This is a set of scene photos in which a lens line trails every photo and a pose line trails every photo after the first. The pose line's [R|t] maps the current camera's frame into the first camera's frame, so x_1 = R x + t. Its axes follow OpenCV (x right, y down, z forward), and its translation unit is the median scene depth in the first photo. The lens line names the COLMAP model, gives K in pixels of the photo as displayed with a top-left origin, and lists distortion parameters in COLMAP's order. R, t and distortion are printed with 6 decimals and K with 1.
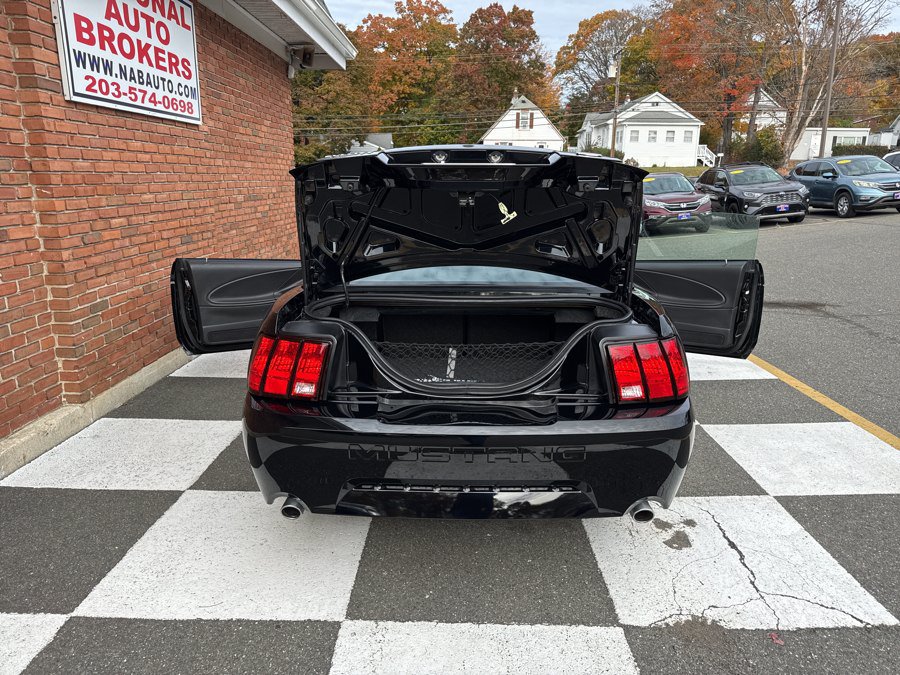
lens RADIAL K [[638.4, 0, 454.0], [0, 638.4, 339.2], [0, 0, 1]] dist [0.031466, -0.041937]
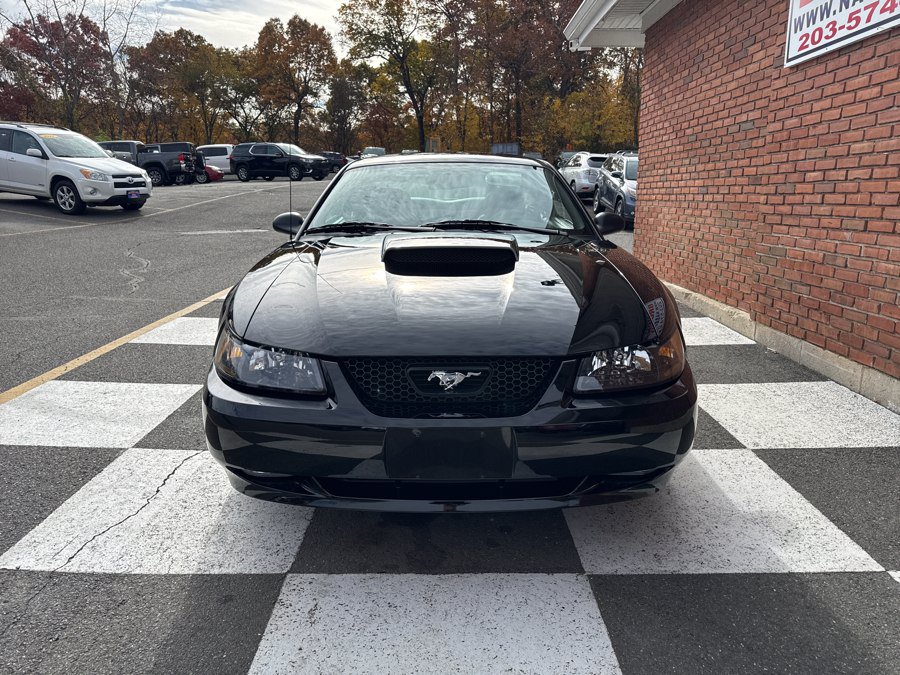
lens RADIAL K [[640.5, 0, 448.8], [0, 640.5, 339.3], [0, 0, 1]] dist [0.009077, -0.008162]
pose [[-0.999789, 0.004194, -0.020090, 0.036833], [-0.005257, 0.893920, 0.448196, -0.380181], [0.019839, 0.448207, -0.893709, 1.899360]]
